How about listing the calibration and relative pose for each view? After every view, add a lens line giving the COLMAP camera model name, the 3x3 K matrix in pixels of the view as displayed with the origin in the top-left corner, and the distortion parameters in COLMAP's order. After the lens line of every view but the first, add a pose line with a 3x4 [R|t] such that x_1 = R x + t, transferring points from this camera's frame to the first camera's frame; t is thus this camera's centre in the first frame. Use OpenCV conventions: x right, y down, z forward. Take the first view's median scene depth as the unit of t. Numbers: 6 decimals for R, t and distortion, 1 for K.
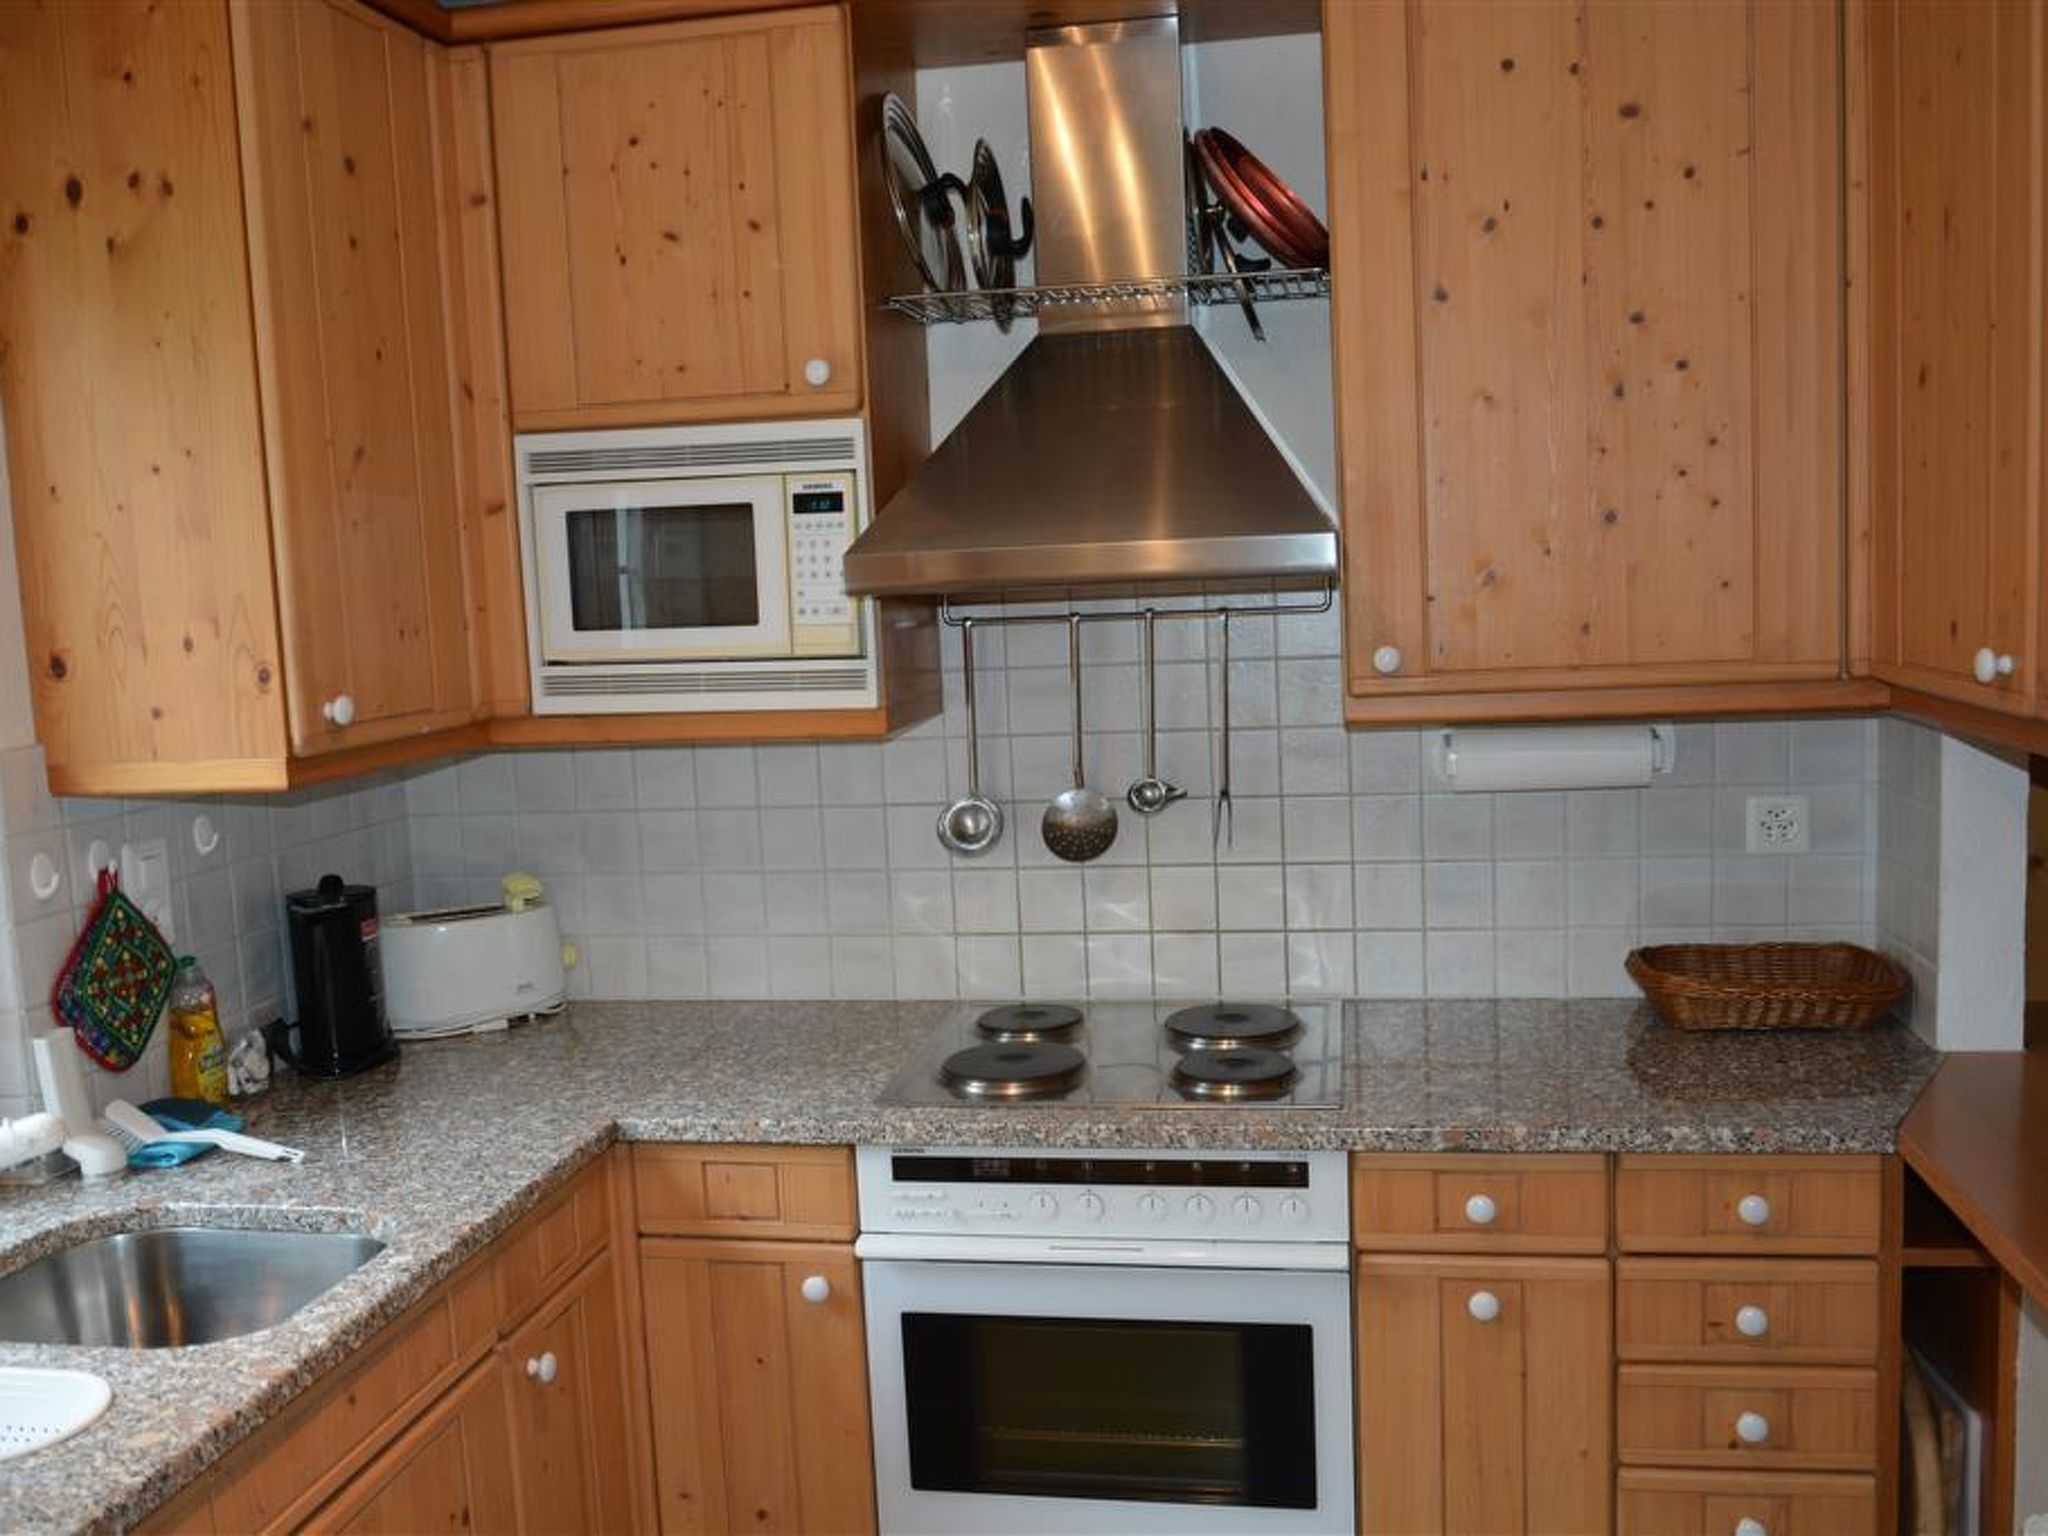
lens RADIAL K [[1762.7, 0, 1017.6], [0, 1762.7, 767.8], [0, 0, 1]] dist [-0.041577, 0.012837]
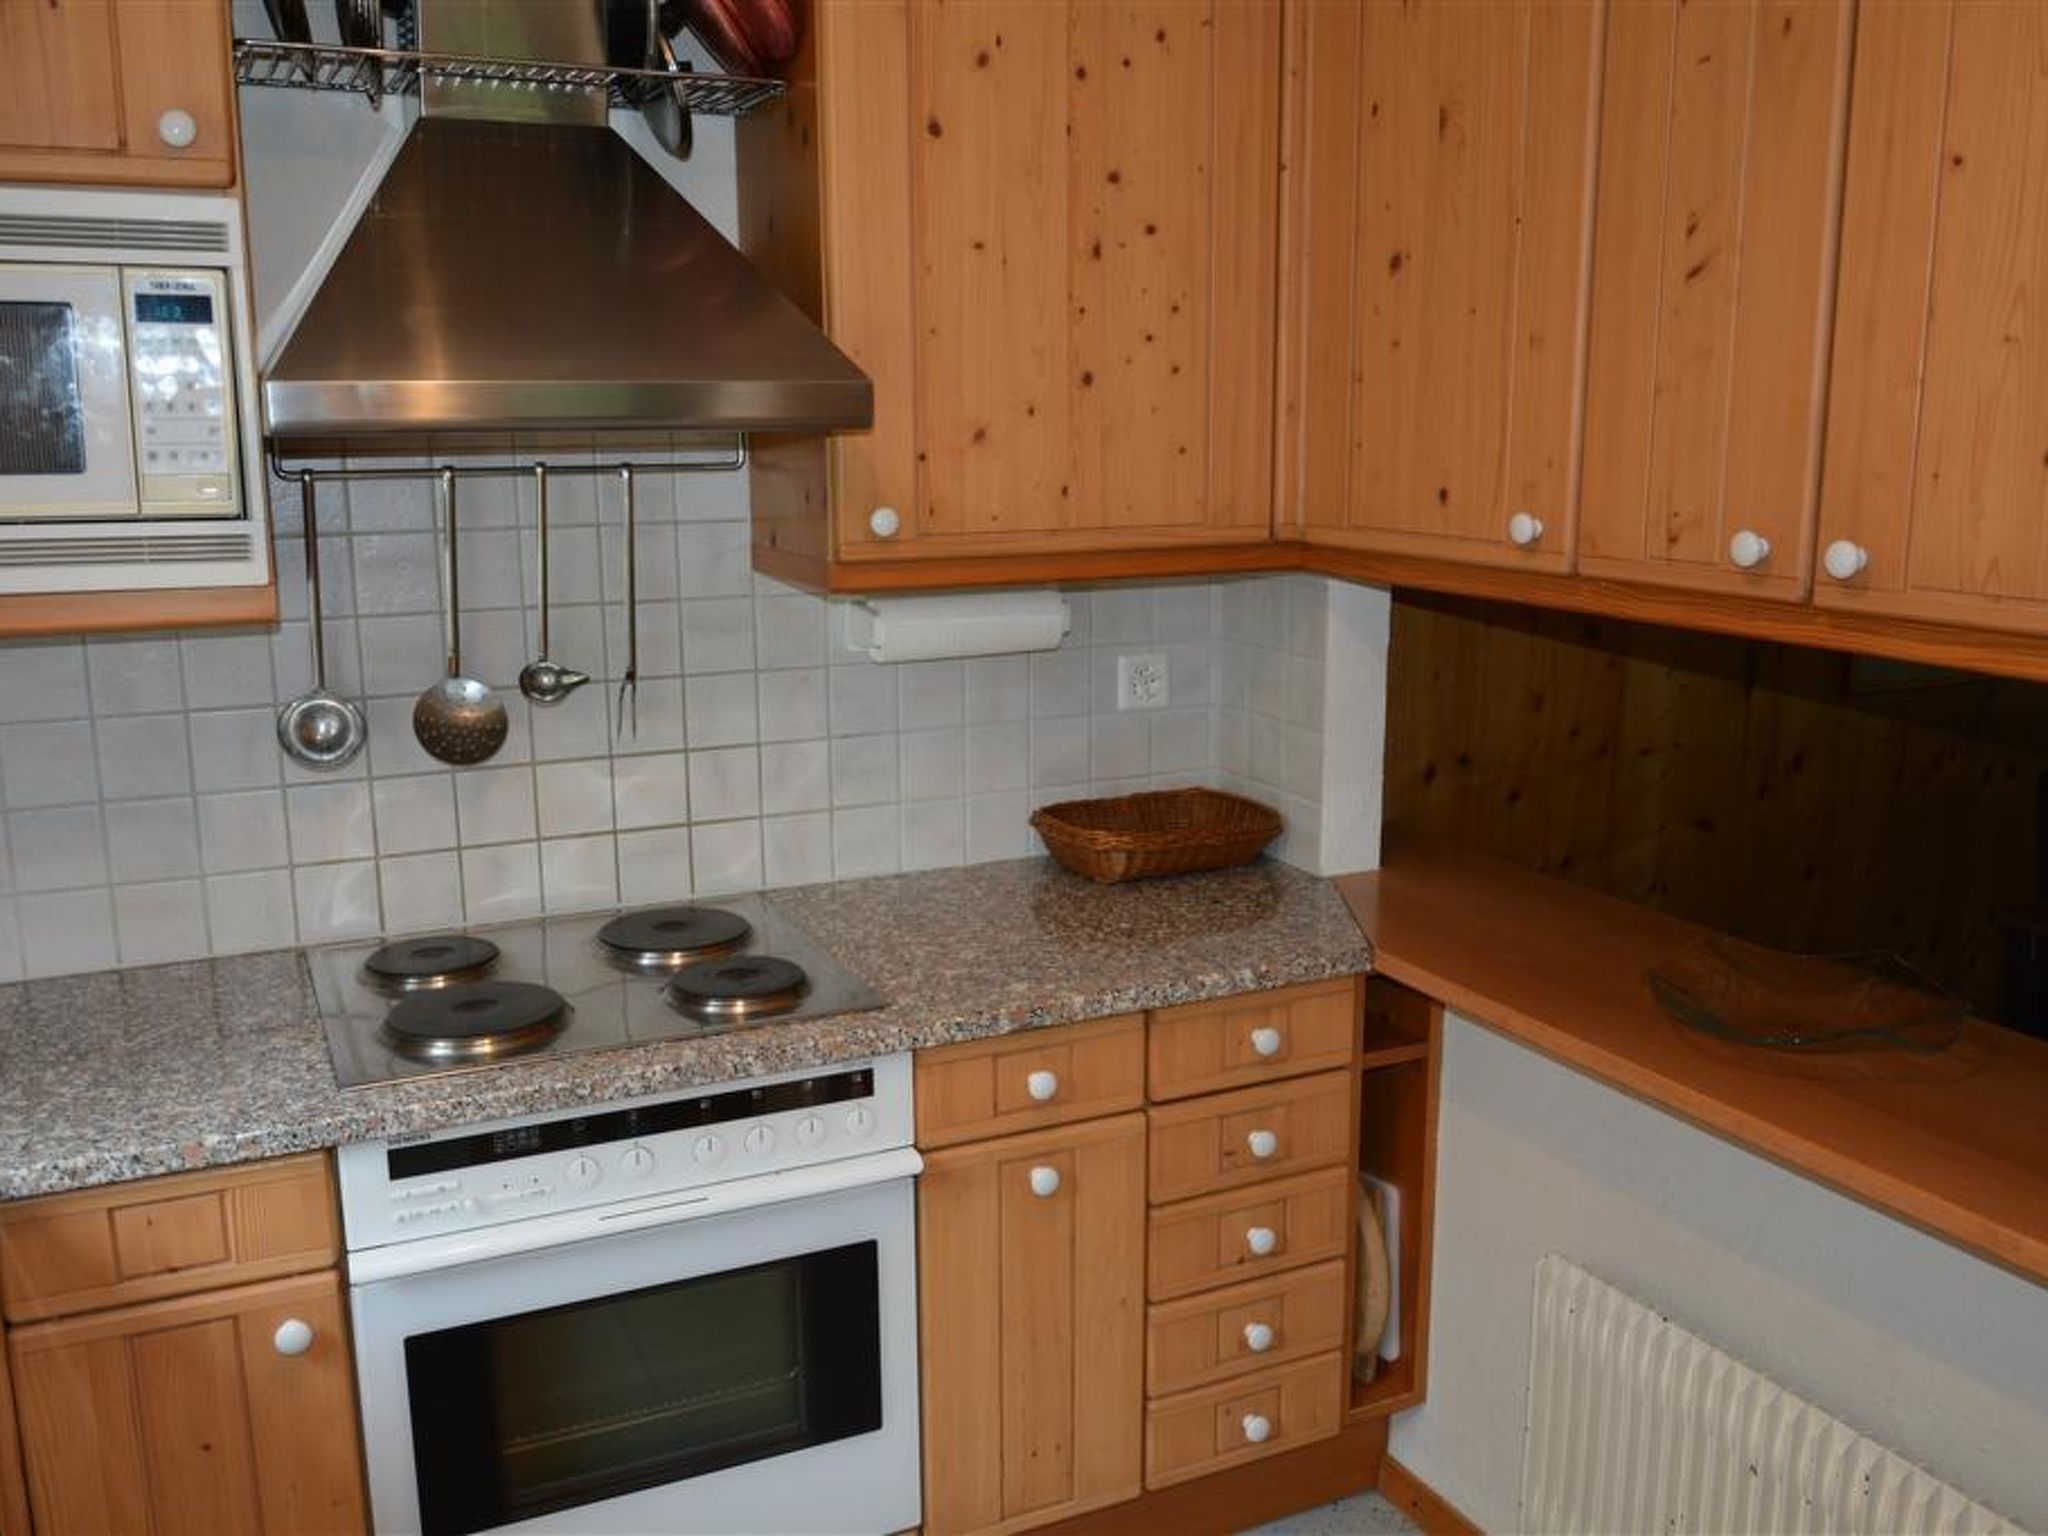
lens RADIAL K [[1762.7, 0, 1023.5], [0, 1762.7, 765.5], [0, 0, 1]] dist [-0.041577, 0.012837]
pose [[0.812879, -0.073886, 0.577727, -0.278539], [0.033099, 0.996178, 0.080831, -0.006389], [-0.581491, -0.046584, 0.812218, 0.197664]]
